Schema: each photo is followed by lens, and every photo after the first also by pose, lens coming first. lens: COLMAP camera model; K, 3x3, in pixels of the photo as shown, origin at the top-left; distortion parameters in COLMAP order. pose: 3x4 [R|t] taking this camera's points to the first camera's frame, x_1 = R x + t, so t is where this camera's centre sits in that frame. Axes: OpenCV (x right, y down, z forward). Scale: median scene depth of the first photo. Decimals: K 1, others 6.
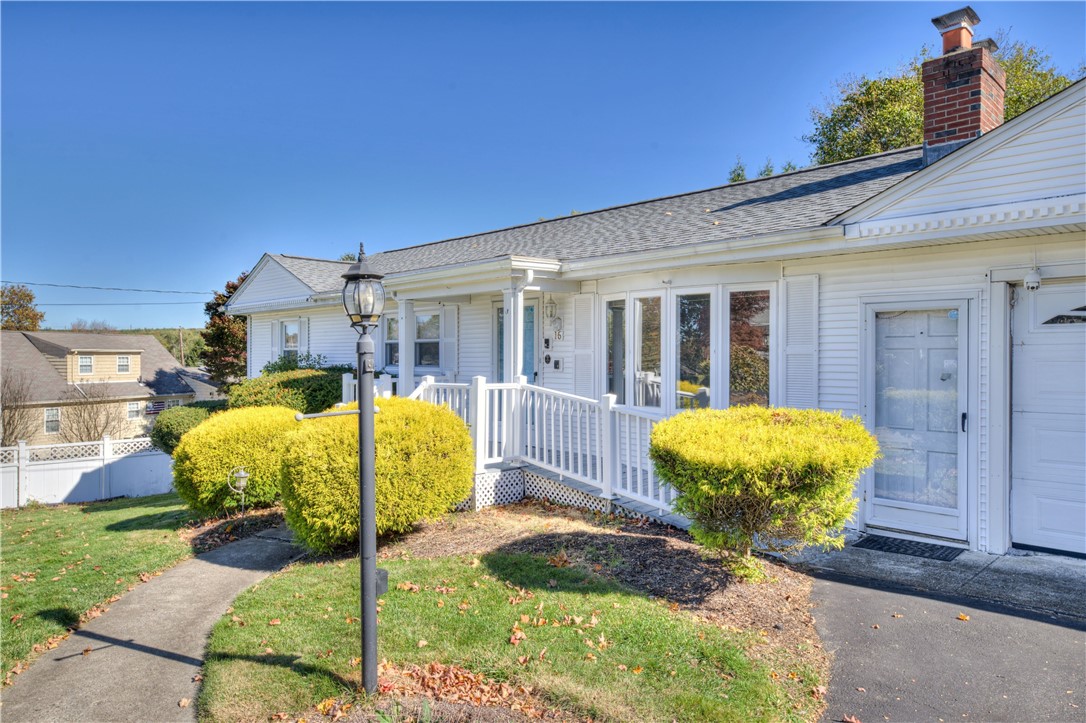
lens RADIAL K [[694.1, 0, 543.0], [0, 694.1, 361.5], [0, 0, 1]] dist [0.008774, 0.002135]
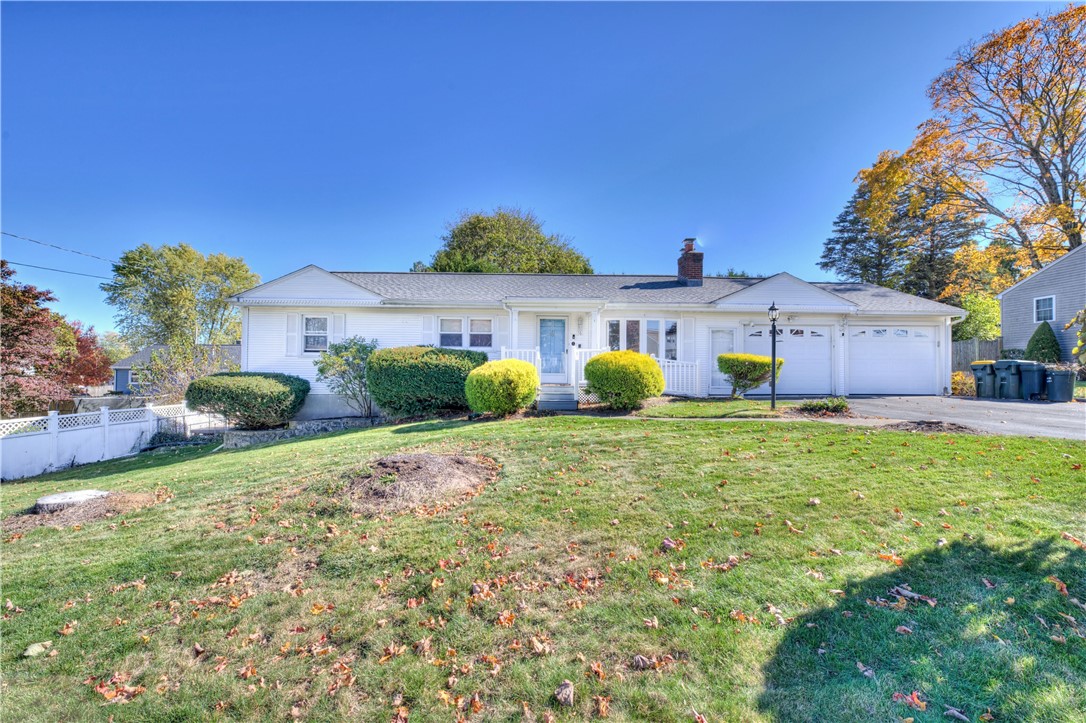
lens RADIAL K [[476.8, 0, 538.8], [0, 476.8, 355.9], [0, 0, 1]] dist [-0.001071, -0.000050]
pose [[0.691088, 0.031819, 0.722069, -1.556874], [-0.002766, 0.999140, -0.041381, 0.132329], [-0.722765, 0.026601, 0.690582, 0.018941]]
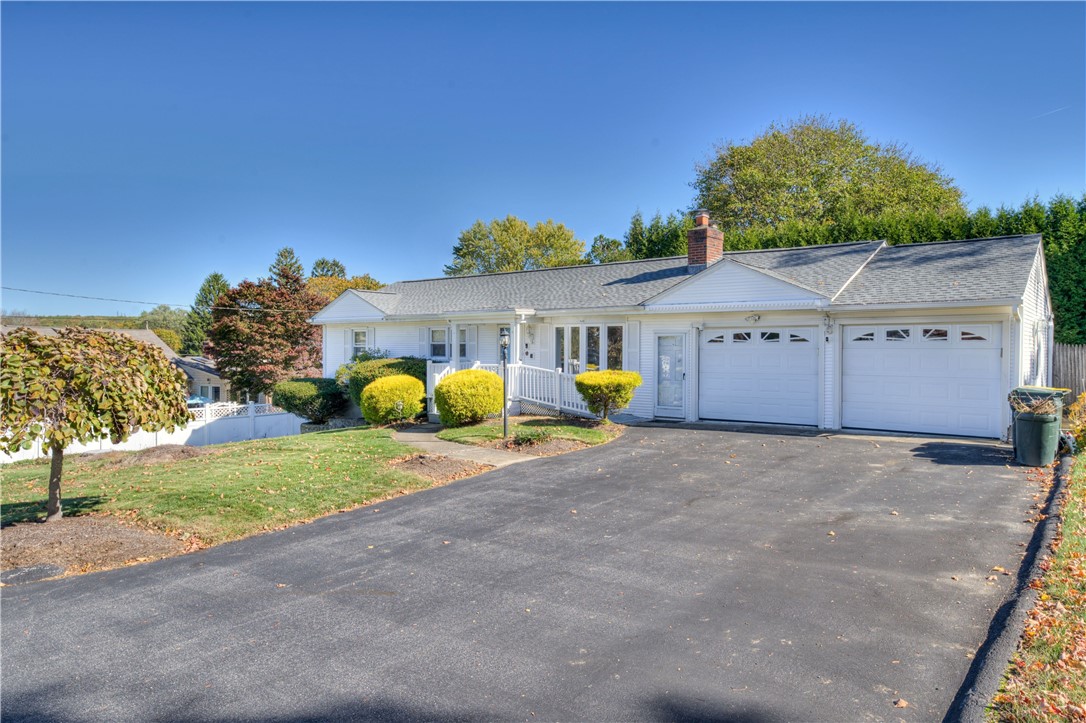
lens RADIAL K [[701.8, 0, 537.5], [0, 701.8, 347.1], [0, 0, 1]] dist [0.006203, 0.000296]
pose [[0.995084, 0.001072, 0.099029, -0.224907], [-0.000390, 0.999976, -0.006905, -0.010413], [-0.099034, 0.006833, 0.995061, -1.465516]]
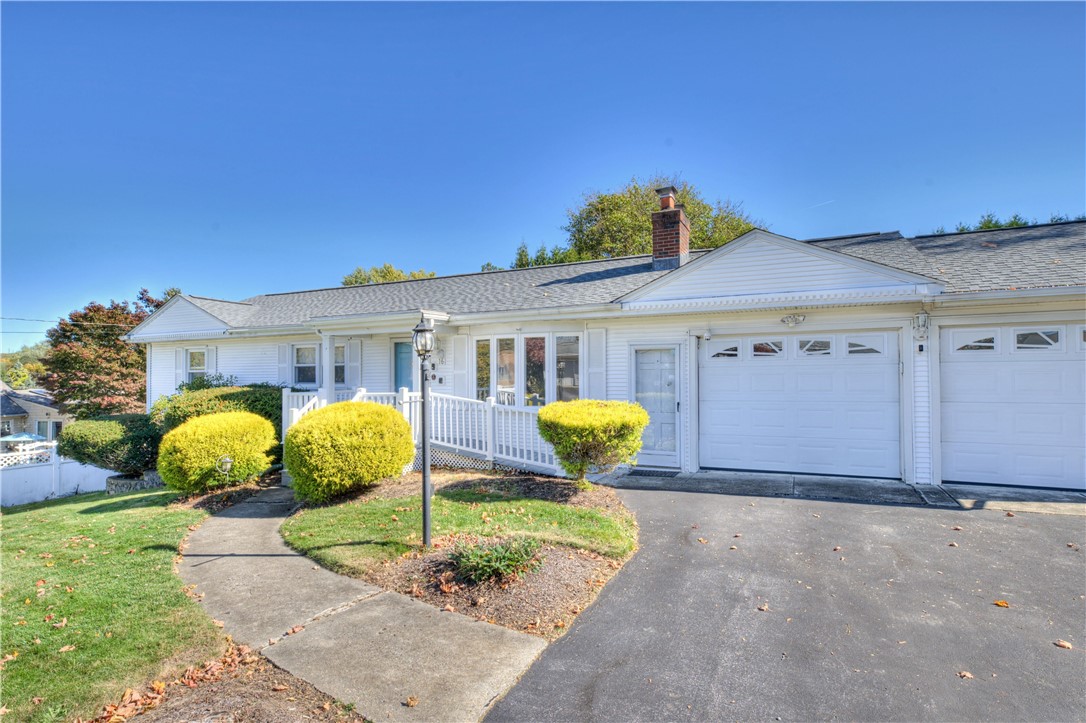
lens RADIAL K [[538.1, 0, 543.8], [0, 538.1, 373.5], [0, 0, 1]] dist [0.001491, 0.000483]
pose [[0.941731, -0.002207, 0.336360, -0.212503], [0.007581, 0.999864, -0.014663, 0.010392], [-0.336282, 0.016359, 0.941619, -0.243709]]
